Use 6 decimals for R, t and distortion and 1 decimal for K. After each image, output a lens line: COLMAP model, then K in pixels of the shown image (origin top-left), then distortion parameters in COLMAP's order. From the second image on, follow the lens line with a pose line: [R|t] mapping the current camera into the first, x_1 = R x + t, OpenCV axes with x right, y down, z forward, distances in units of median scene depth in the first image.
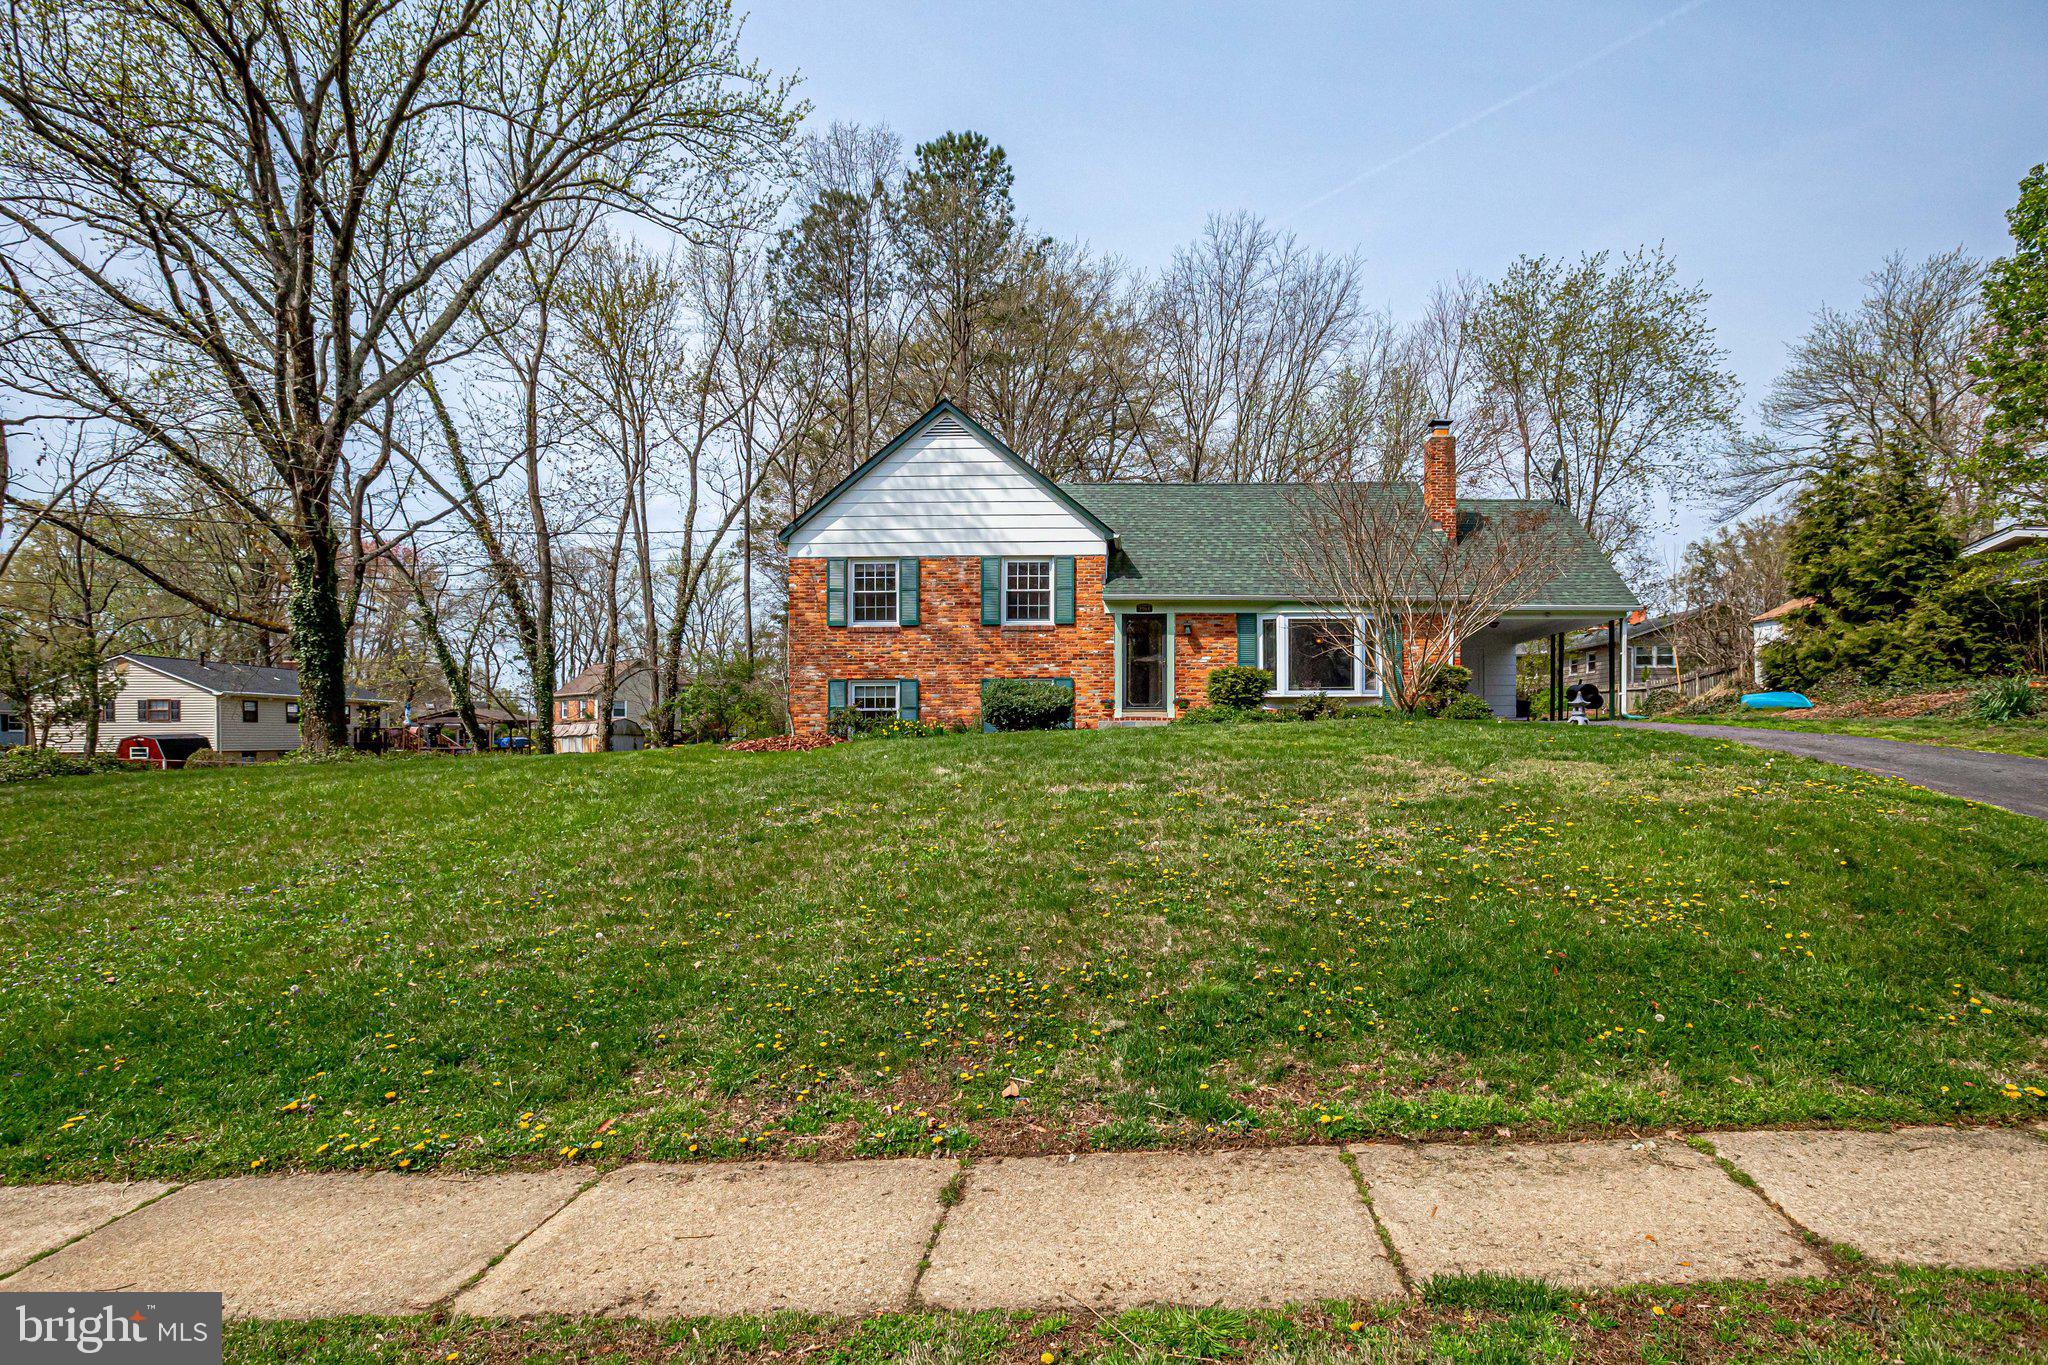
lens RADIAL K [[1005.0, 0, 1029.5], [0, 1005.0, 681.7], [0, 0, 1]] dist [0.000104, 0.001586]
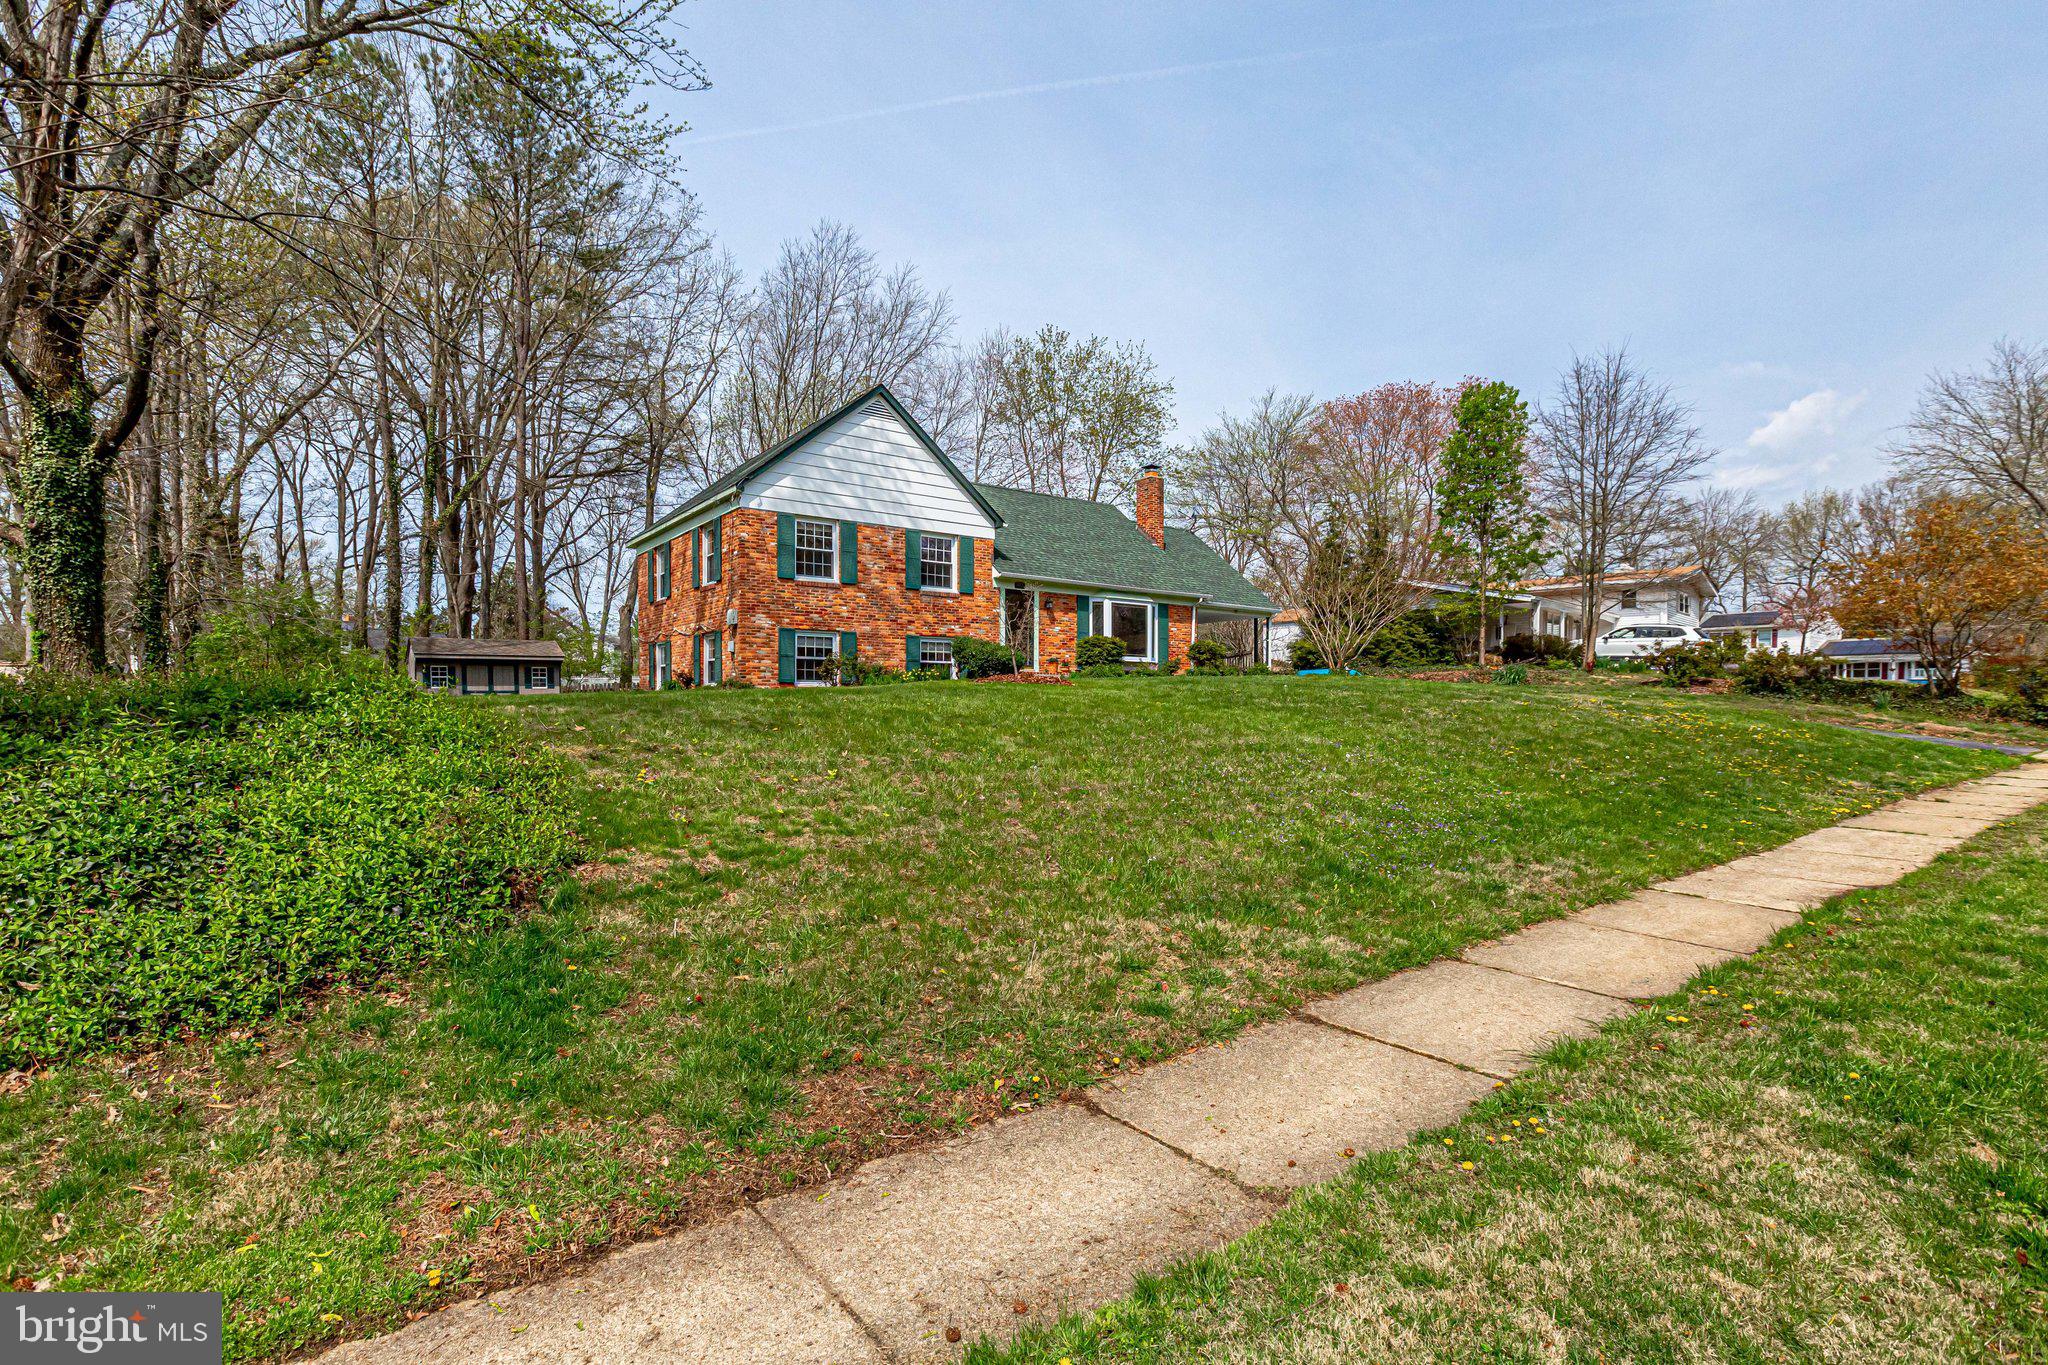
lens RADIAL K [[1005.0, 0, 1028.6], [0, 1005.0, 687.2], [0, 0, 1]] dist [0.000104, 0.001586]
pose [[0.786440, 0.021654, 0.617286, -0.642367], [-0.039933, 0.999077, 0.015829, 0.032962], [-0.616374, -0.037099, 0.786579, 0.003025]]
